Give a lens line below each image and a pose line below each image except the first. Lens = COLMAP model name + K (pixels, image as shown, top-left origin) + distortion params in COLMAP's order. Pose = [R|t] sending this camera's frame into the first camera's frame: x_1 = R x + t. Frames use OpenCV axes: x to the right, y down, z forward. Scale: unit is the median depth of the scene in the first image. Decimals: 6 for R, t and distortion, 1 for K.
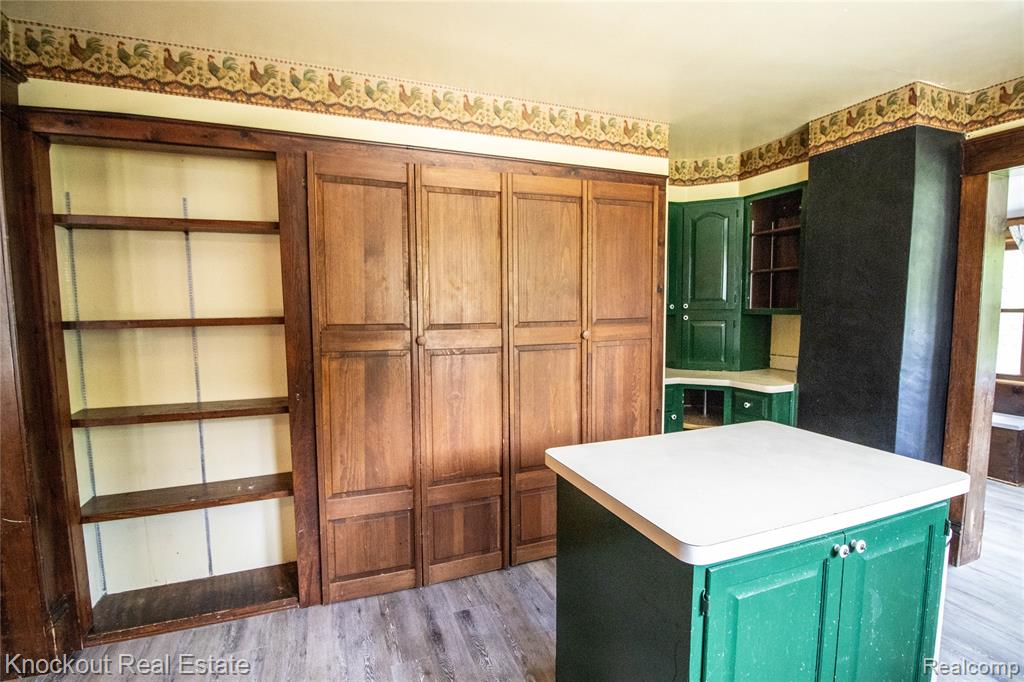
lens RADIAL K [[486.5, 0, 511.0], [0, 486.5, 338.3], [0, 0, 1]] dist [-0.000675, -0.009010]
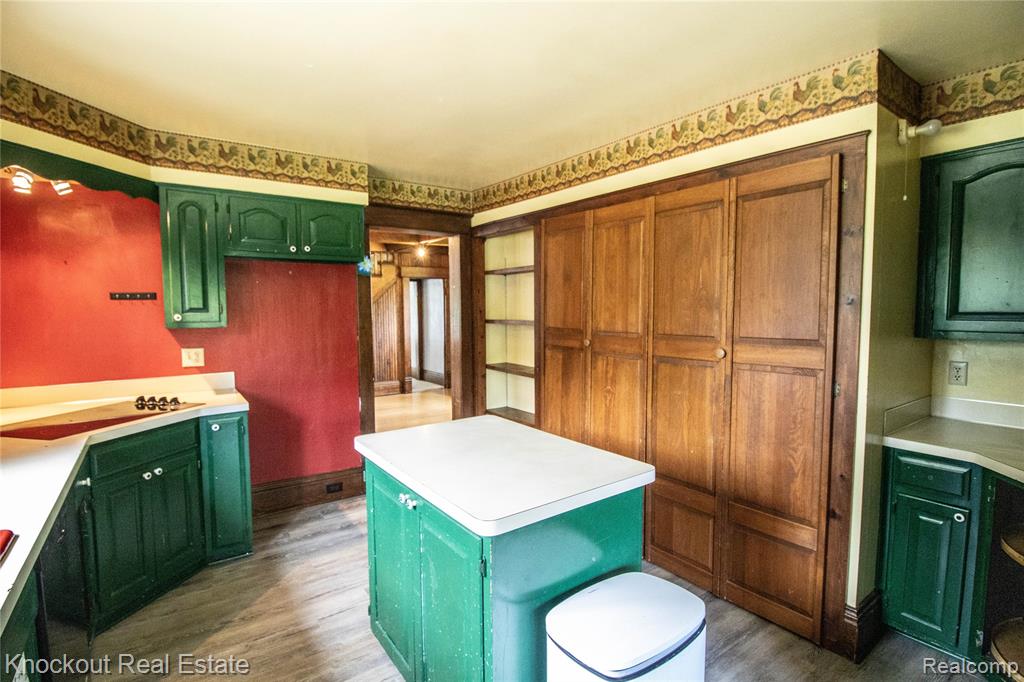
lens RADIAL K [[486.5, 0, 511.0], [0, 486.5, 338.3], [0, 0, 1]] dist [-0.000675, -0.009010]
pose [[0.251579, 0.066190, -0.965571, 0.929842], [-0.077567, 0.995828, 0.048054, -0.047654], [0.964723, 0.062807, 0.255664, 0.409670]]
